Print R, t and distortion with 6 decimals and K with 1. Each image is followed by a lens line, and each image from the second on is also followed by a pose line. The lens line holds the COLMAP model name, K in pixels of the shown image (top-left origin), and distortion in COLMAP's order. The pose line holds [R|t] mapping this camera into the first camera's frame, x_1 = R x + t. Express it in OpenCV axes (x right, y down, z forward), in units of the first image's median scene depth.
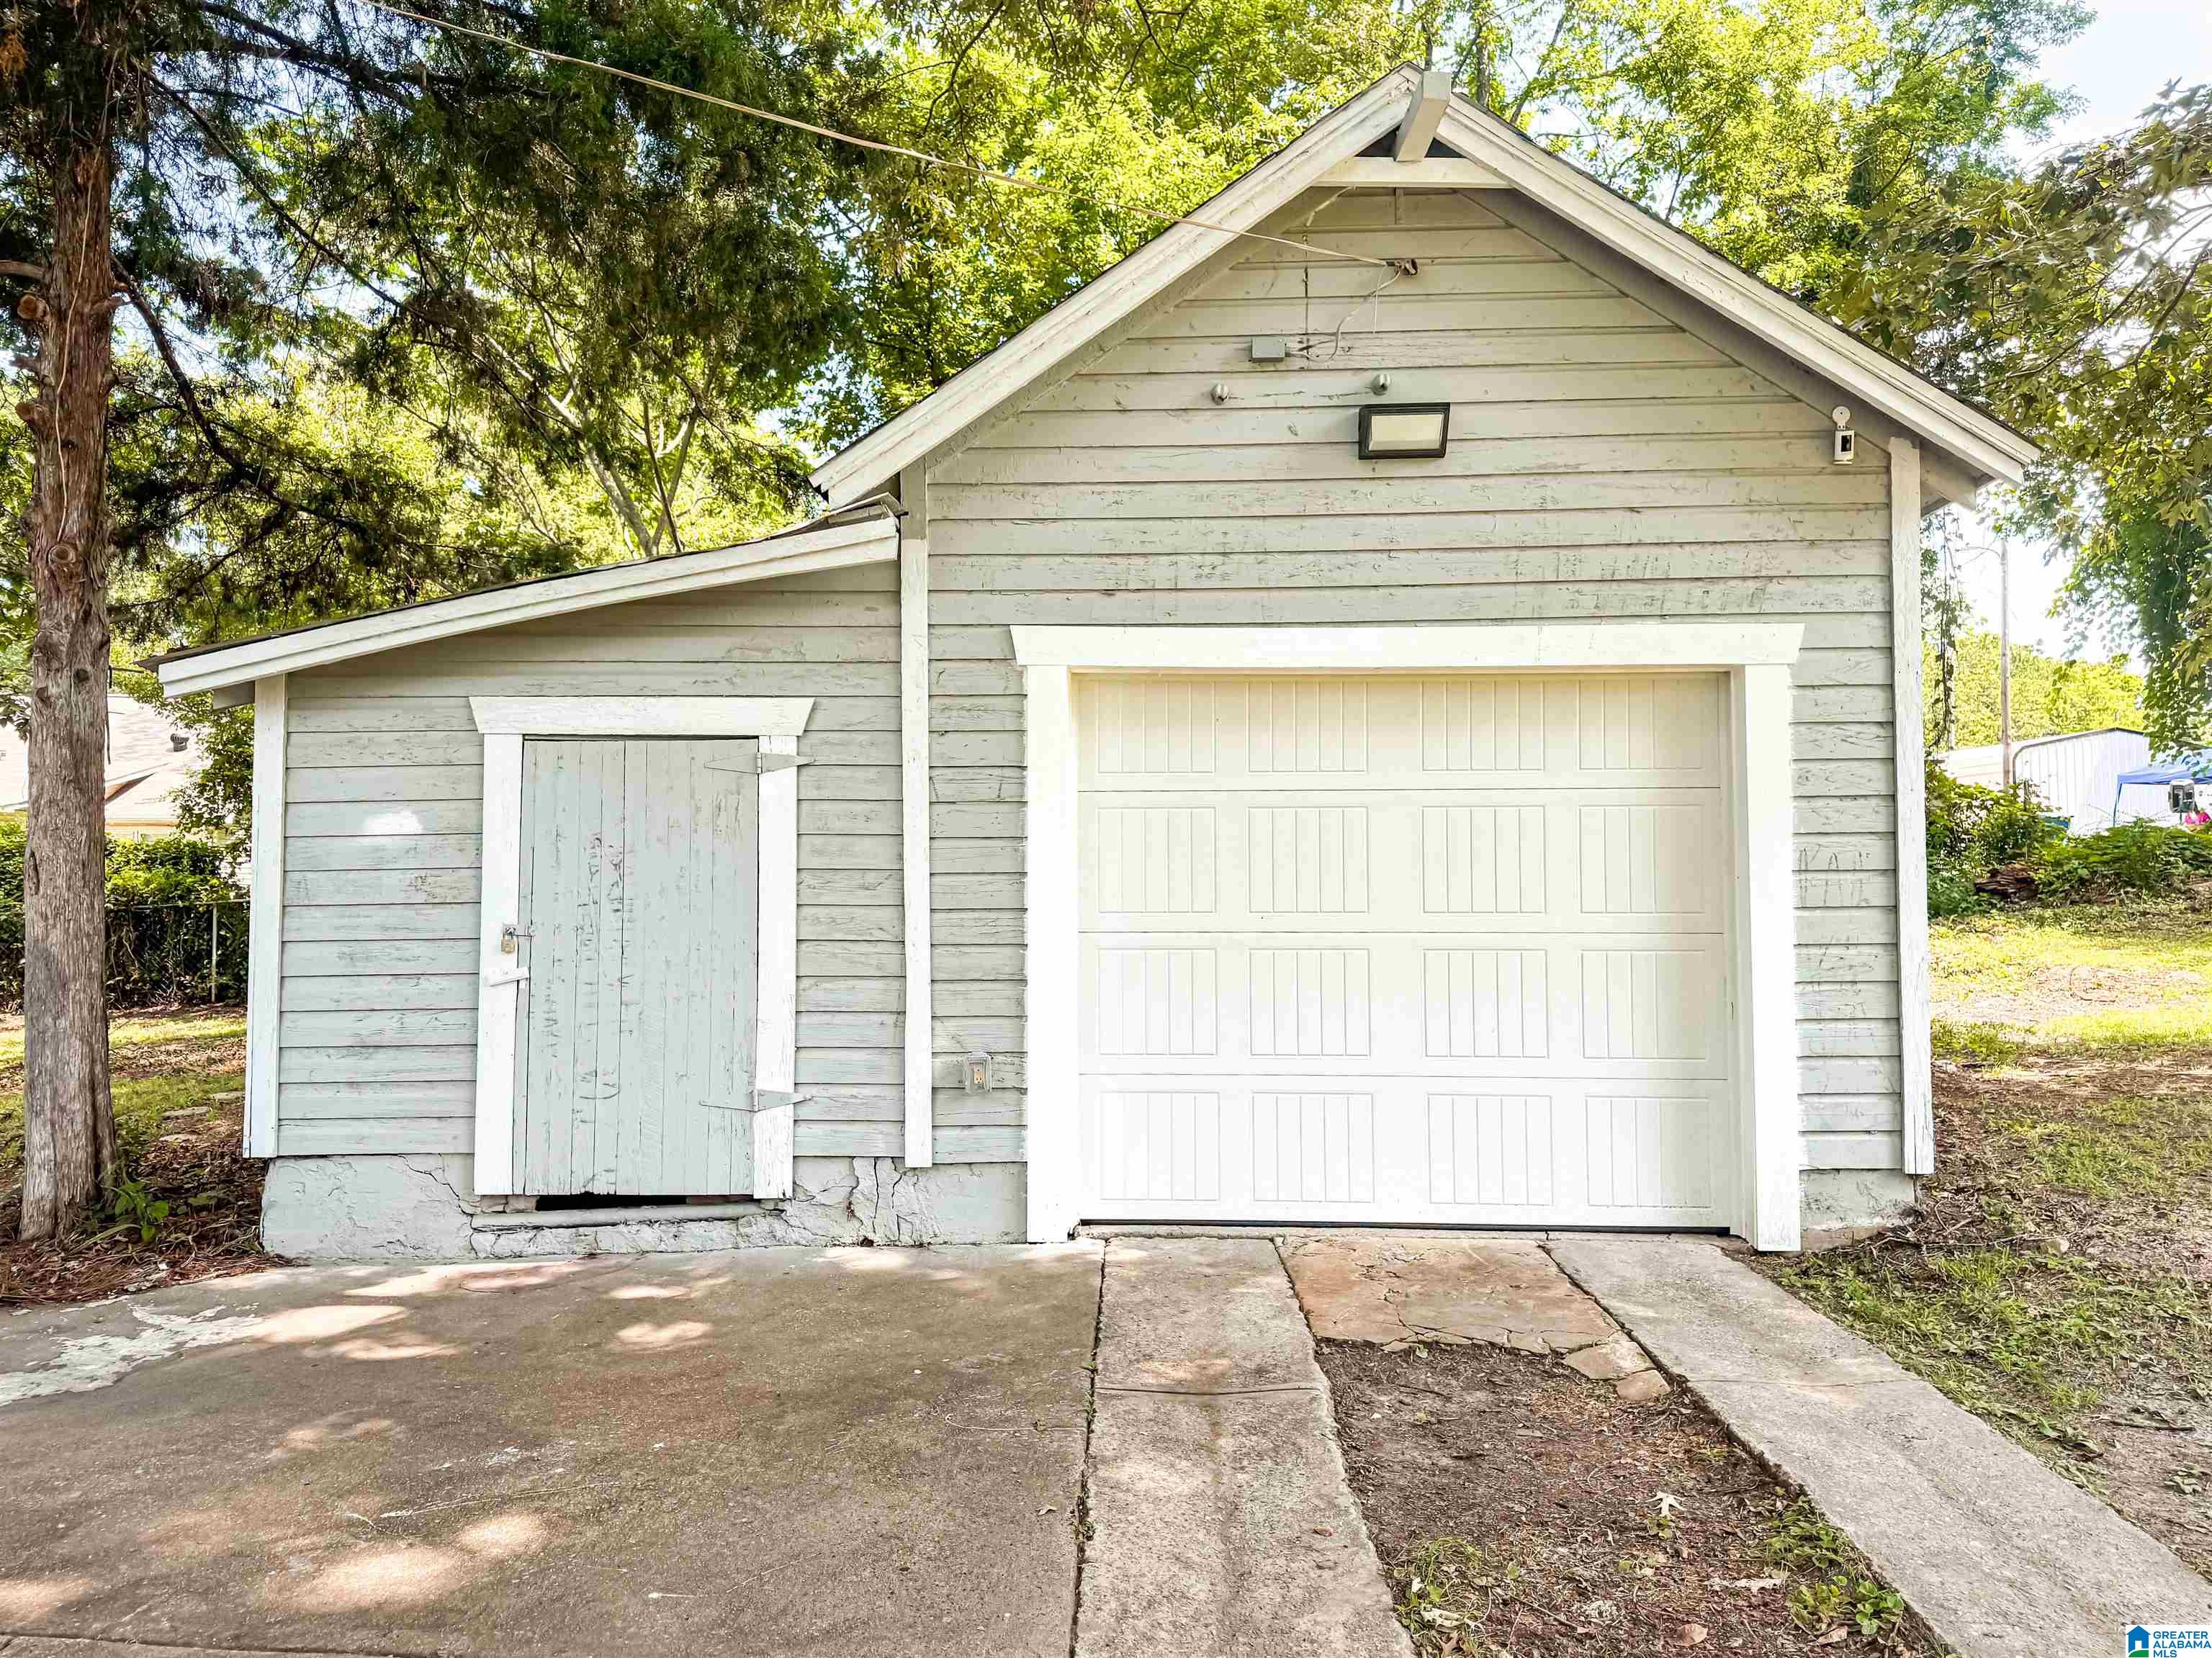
lens RADIAL K [[1560.5, 0, 1111.8], [0, 1560.5, 825.2], [0, 0, 1]] dist [0.090894, -0.110737]
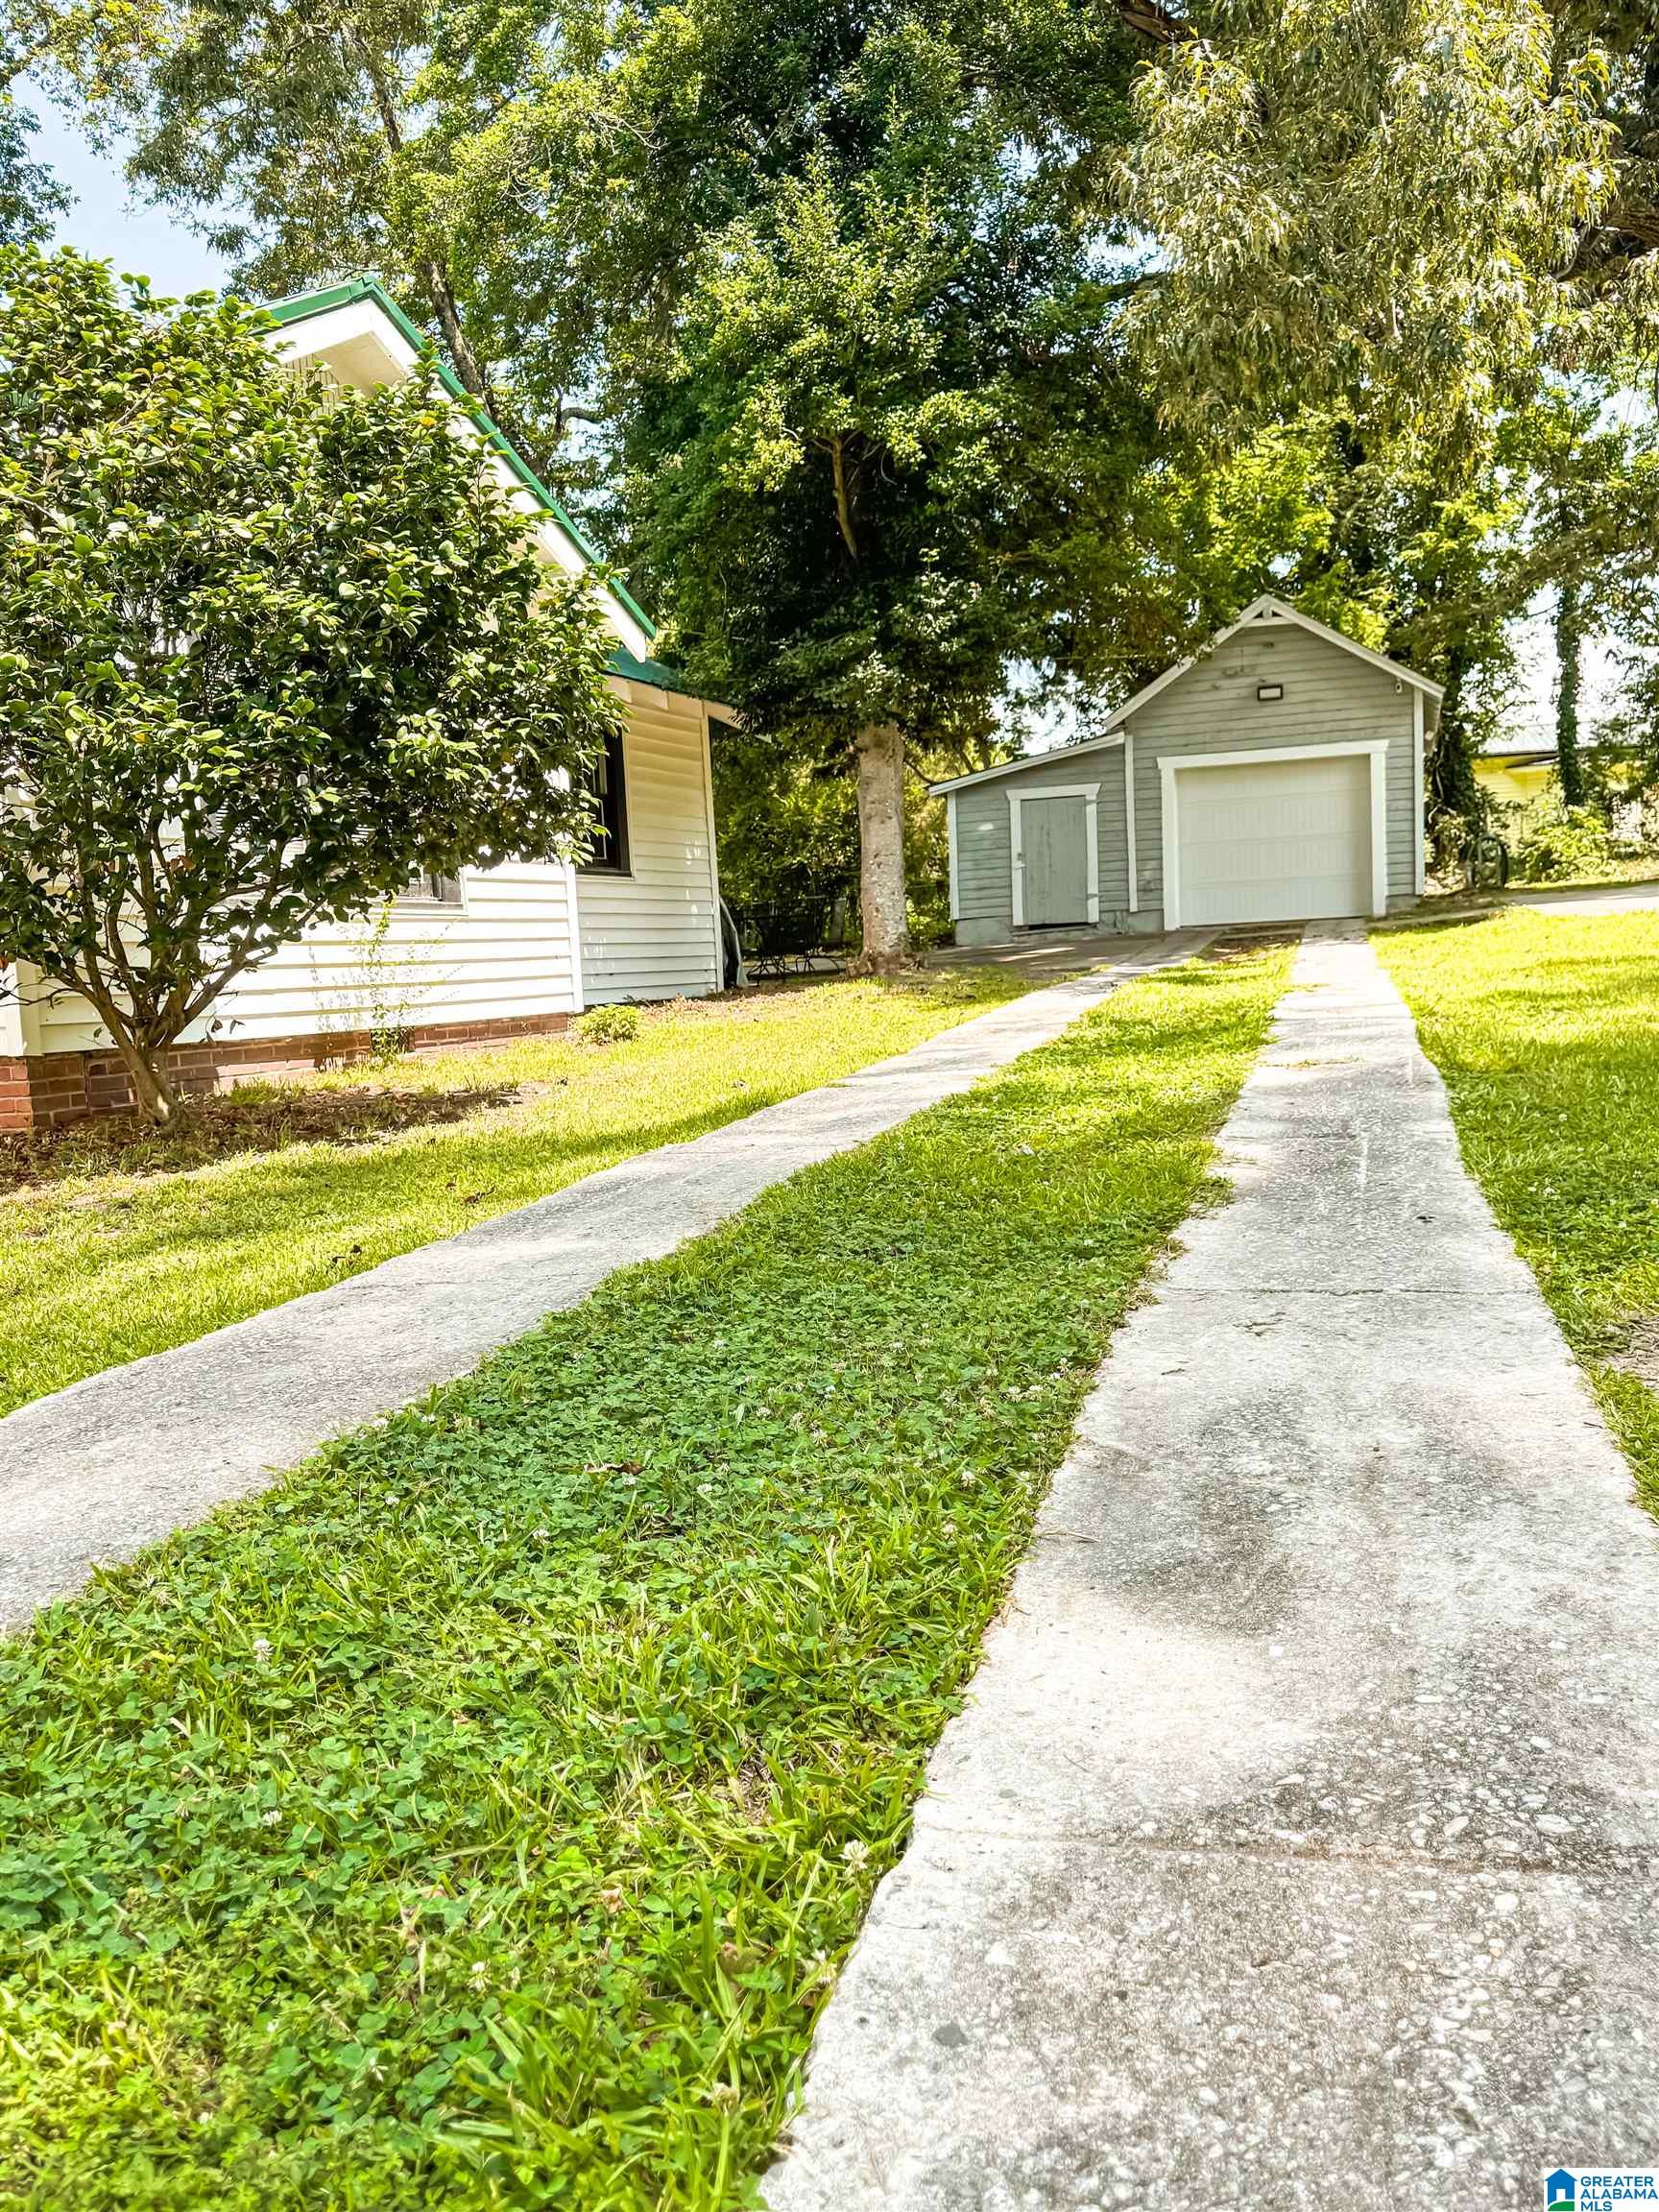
lens RADIAL K [[1560.6, 0, 829.5], [0, 1560.6, 1106.0], [0, 0, 1]] dist [0.090894, -0.110737]
pose [[0.954678, -0.010011, -0.297471, 0.292198], [0.048437, 0.991337, 0.122087, 0.191779], [0.293672, -0.130962, 0.946893, -2.820468]]
